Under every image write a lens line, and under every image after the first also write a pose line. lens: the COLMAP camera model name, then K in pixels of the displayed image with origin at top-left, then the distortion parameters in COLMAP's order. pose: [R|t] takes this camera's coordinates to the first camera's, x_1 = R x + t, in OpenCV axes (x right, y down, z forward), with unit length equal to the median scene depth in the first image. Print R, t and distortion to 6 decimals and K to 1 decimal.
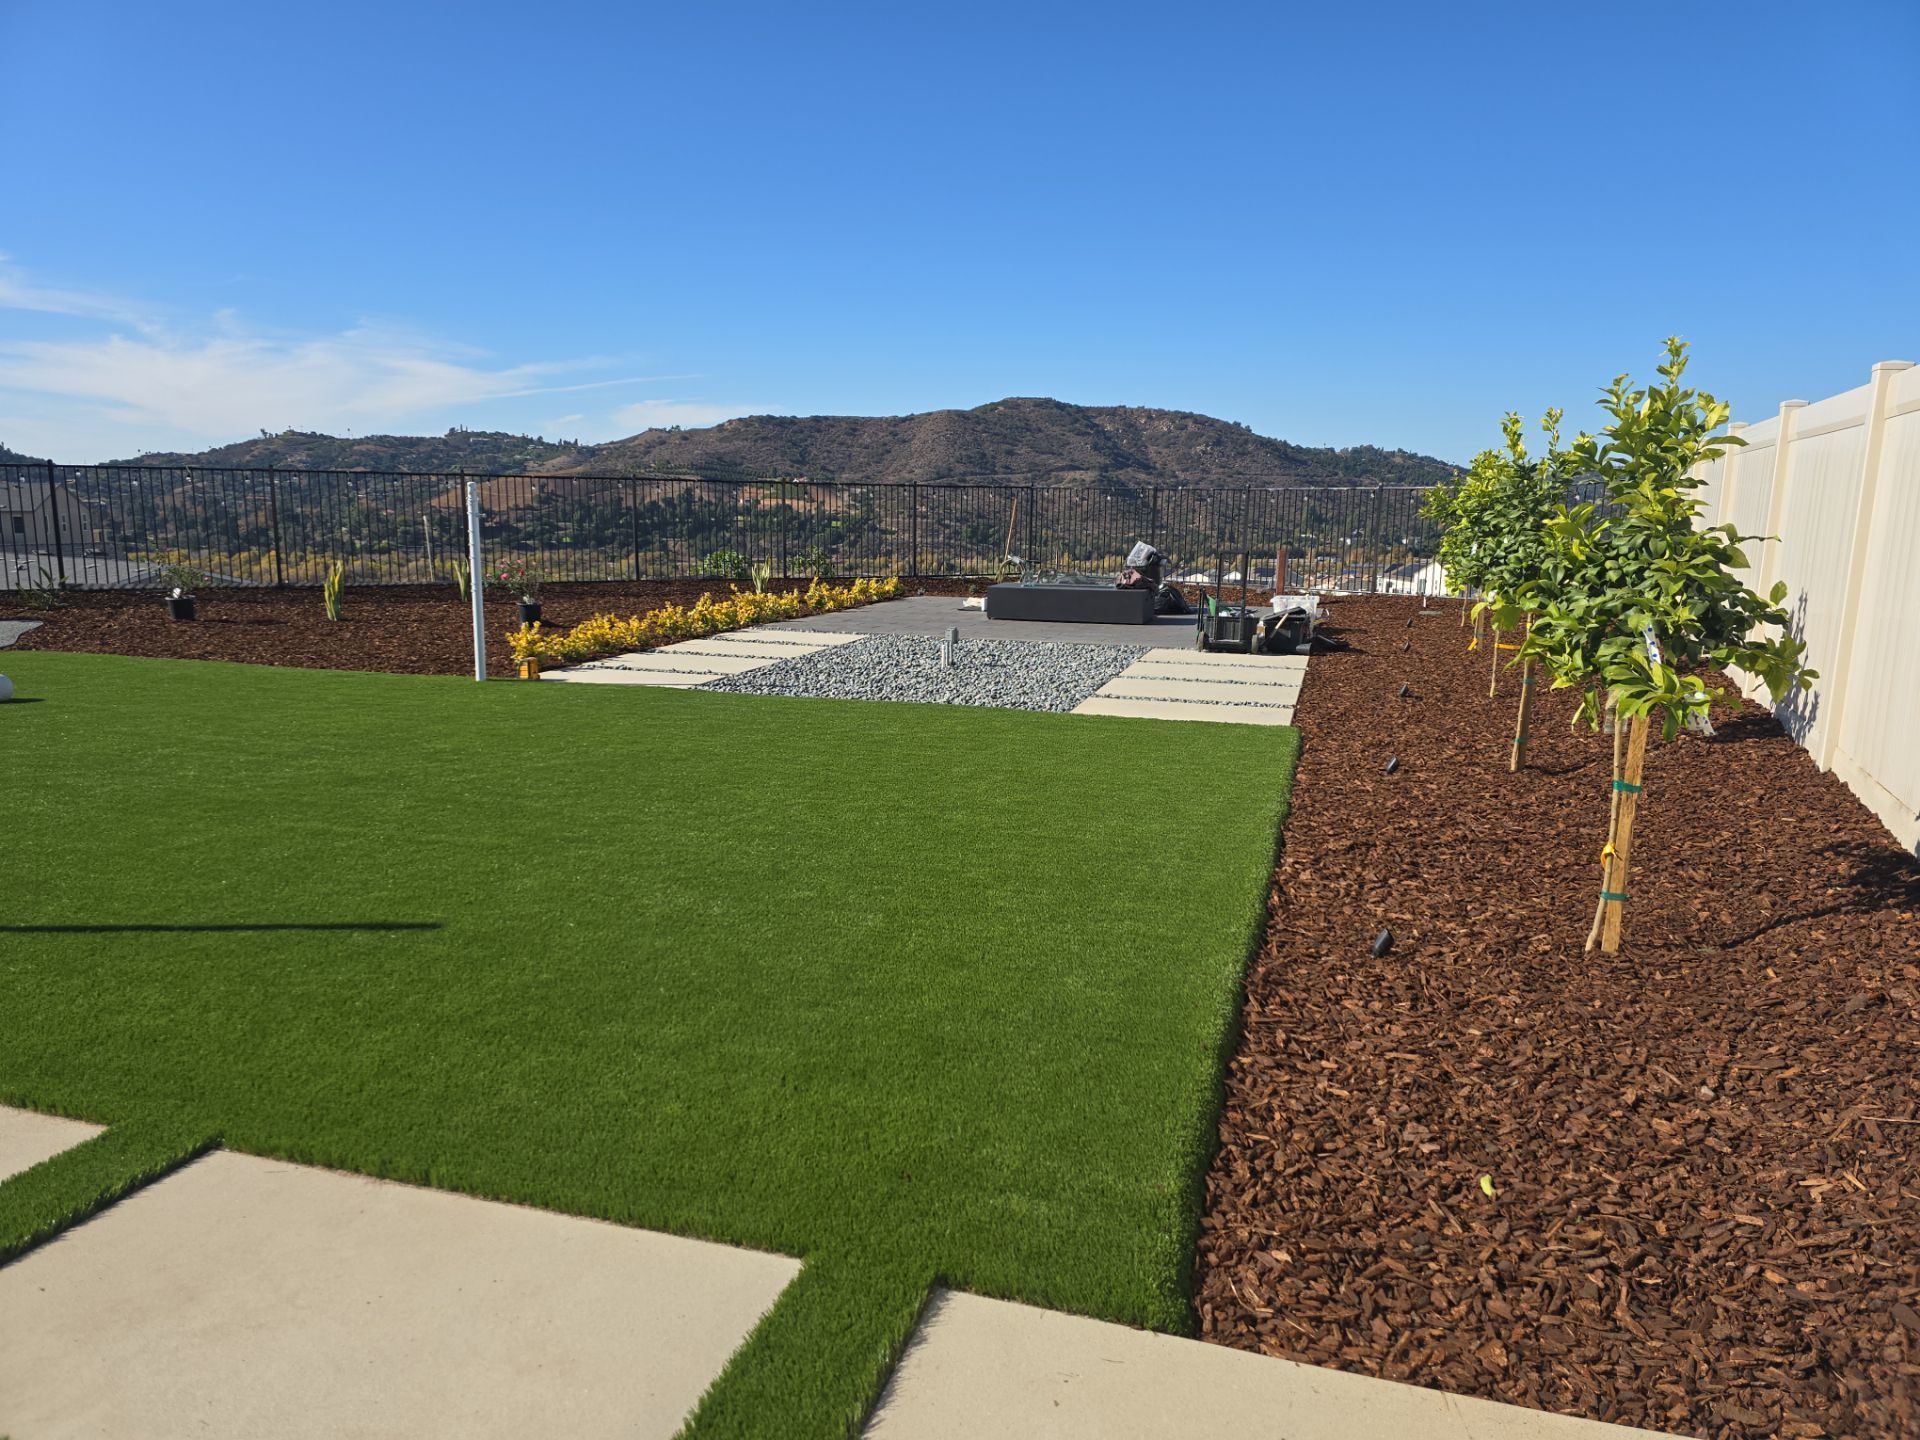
lens RADIAL K [[1268.5, 0, 955.0], [0, 1268.5, 720.0], [0, 0, 1]] dist [0.060980, -0.061530]
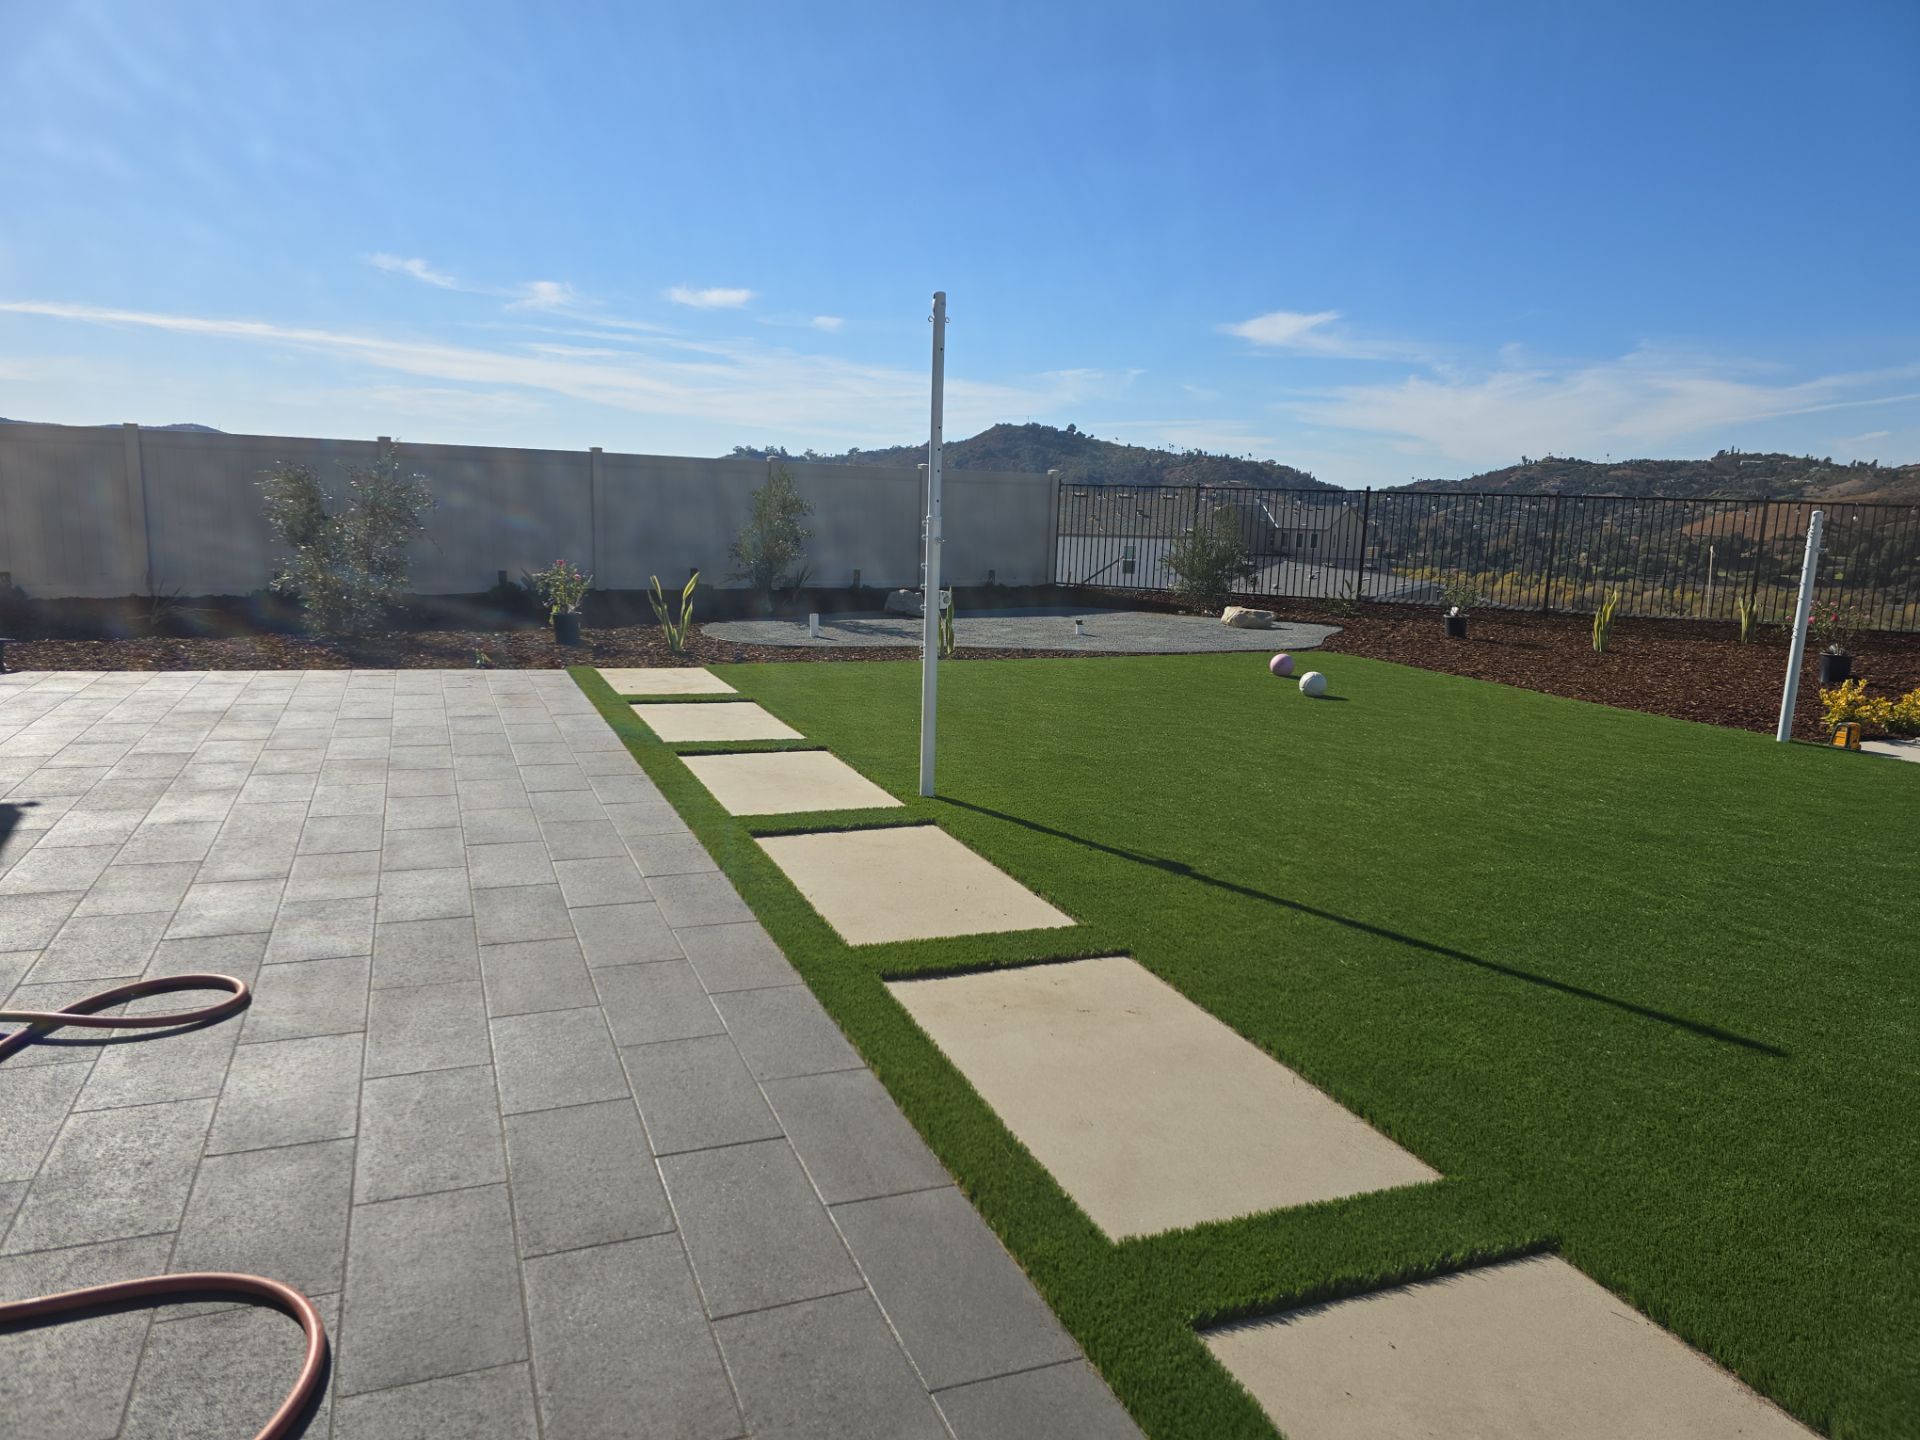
lens RADIAL K [[1268.5, 0, 955.0], [0, 1268.5, 720.0], [0, 0, 1]] dist [0.060980, -0.061530]
pose [[0.626875, 0.143707, -0.765752, -0.054908], [-0.158273, 0.985838, 0.055441, -0.004535], [0.762874, 0.086443, 0.640742, 0.020699]]
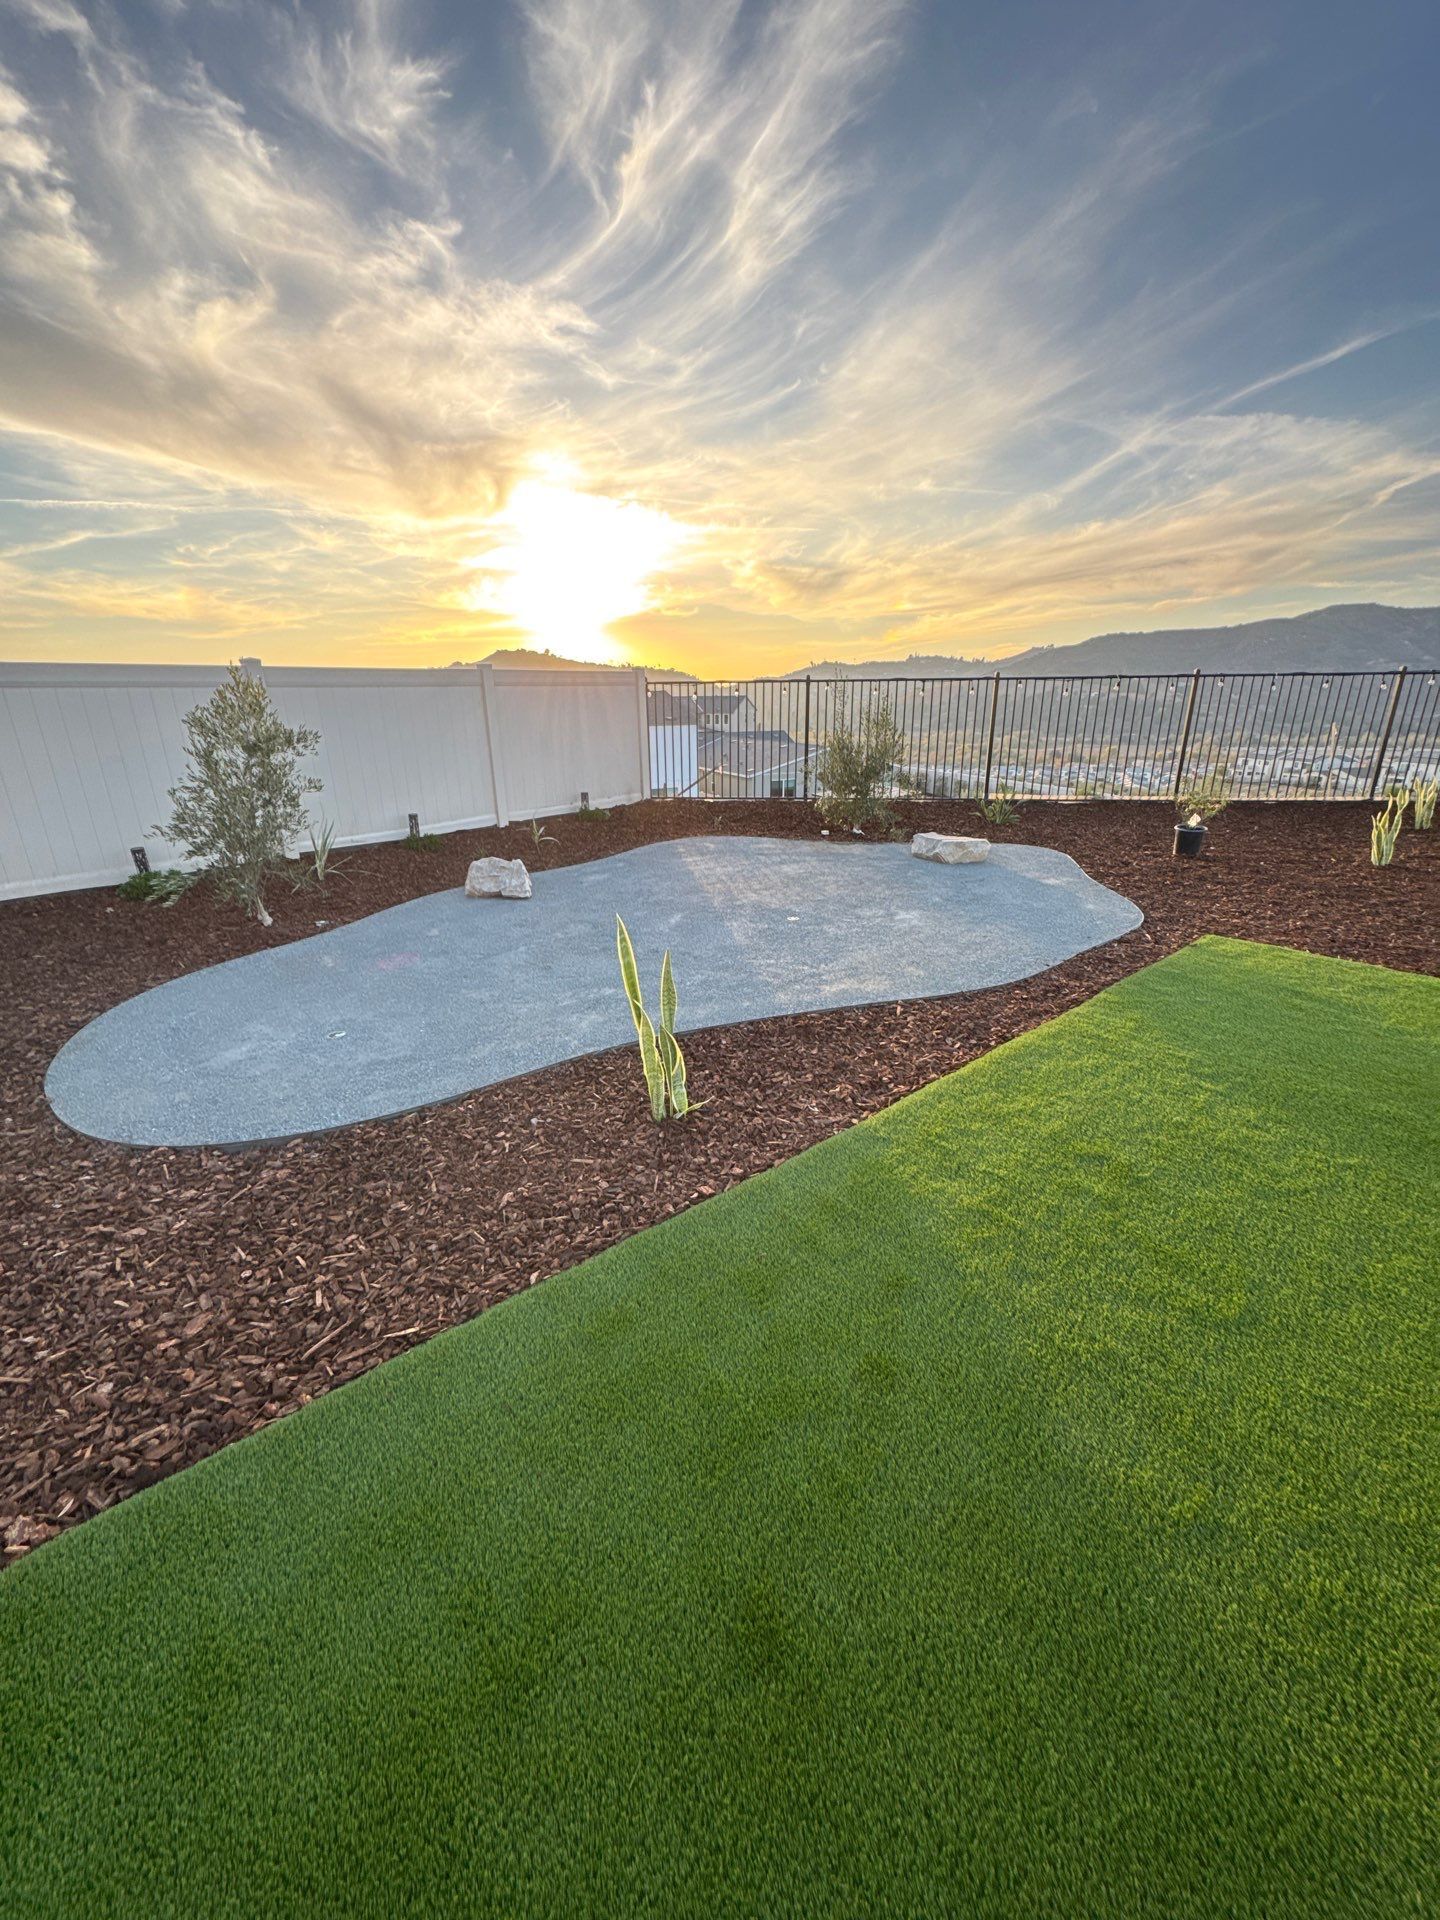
lens RADIAL K [[761.8, 0, 751.6], [0, 761.8, 960.9], [0, 0, 1]] dist [0.019026, -0.000023]
pose [[0.848811, 0.154507, -0.505616, -0.493983], [-0.071511, 0.981108, 0.179758, -0.065289], [0.523838, -0.116424, 0.843824, 0.318838]]
